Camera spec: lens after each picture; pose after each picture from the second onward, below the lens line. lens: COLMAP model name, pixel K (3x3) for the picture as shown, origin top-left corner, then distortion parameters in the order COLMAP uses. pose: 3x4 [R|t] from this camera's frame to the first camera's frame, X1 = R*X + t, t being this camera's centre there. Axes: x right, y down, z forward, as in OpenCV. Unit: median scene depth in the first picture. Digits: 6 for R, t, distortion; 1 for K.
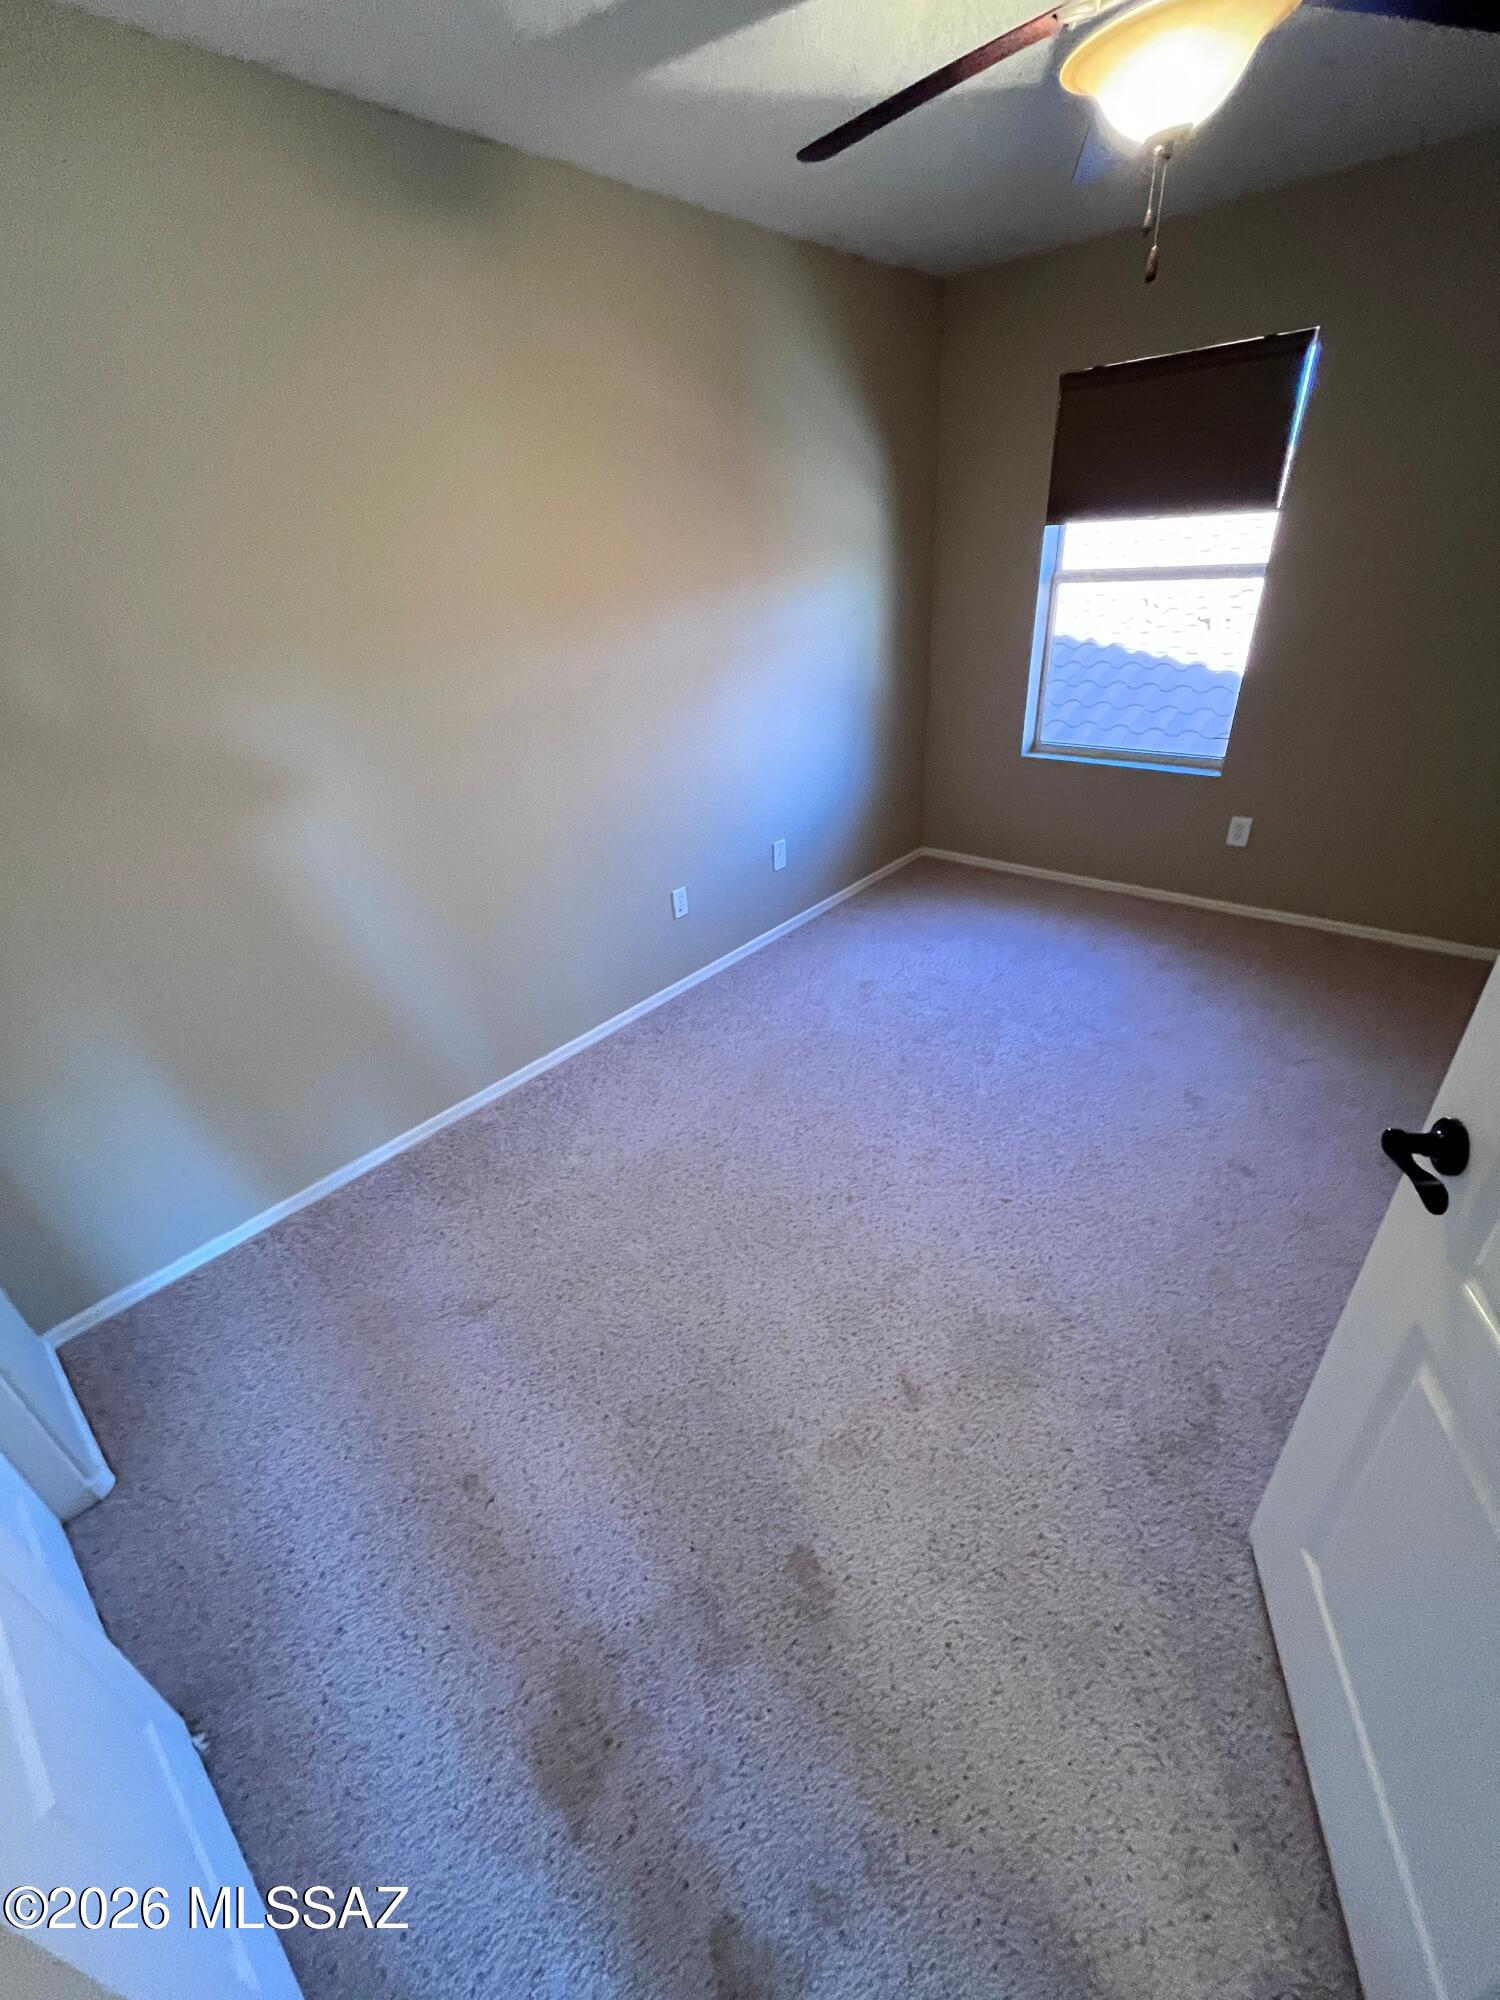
lens RADIAL K [[807.9, 0, 743.3], [0, 807.9, 1004.3], [0, 0, 1]] dist [-0.001407, -0.000180]
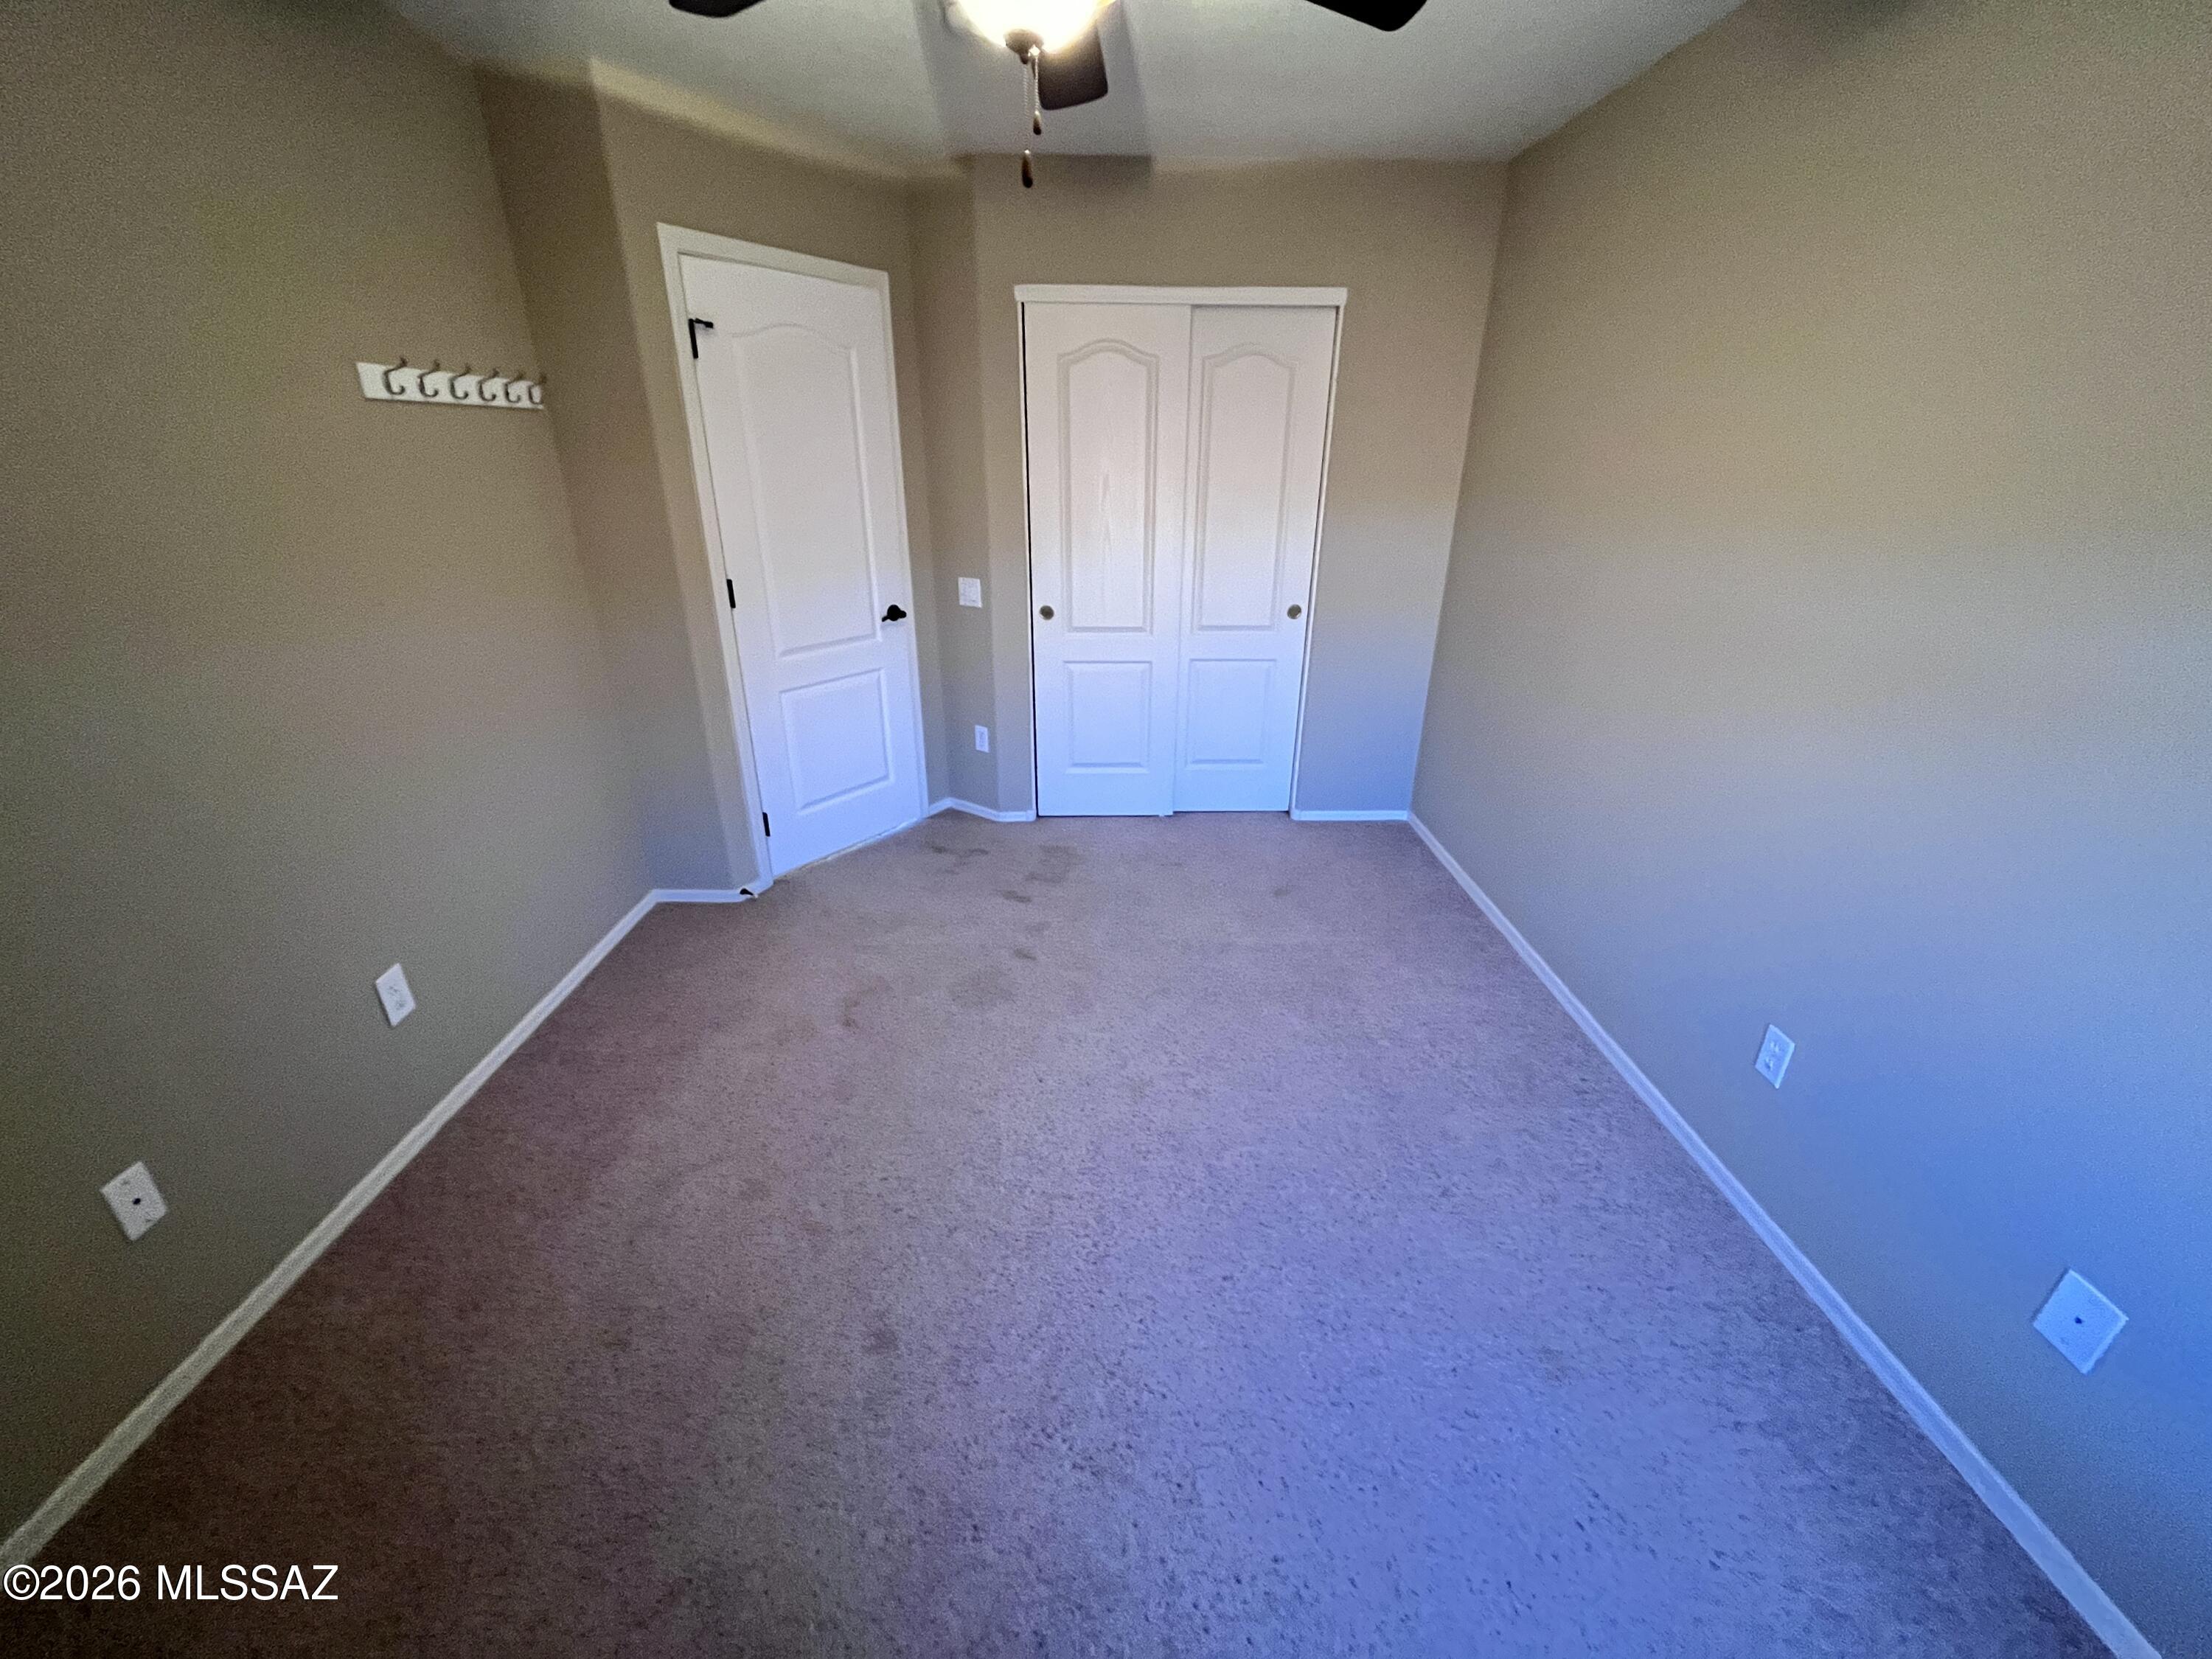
lens RADIAL K [[893.6, 0, 1109.6], [0, 893.6, 831.5], [0, 0, 1]] dist [-0.001407, -0.000180]
pose [[-0.742049, 0.323944, -0.586876, 0.703436], [-0.284590, 0.640430, 0.713343, -0.663081], [0.606936, 0.696354, -0.383039, 1.096661]]
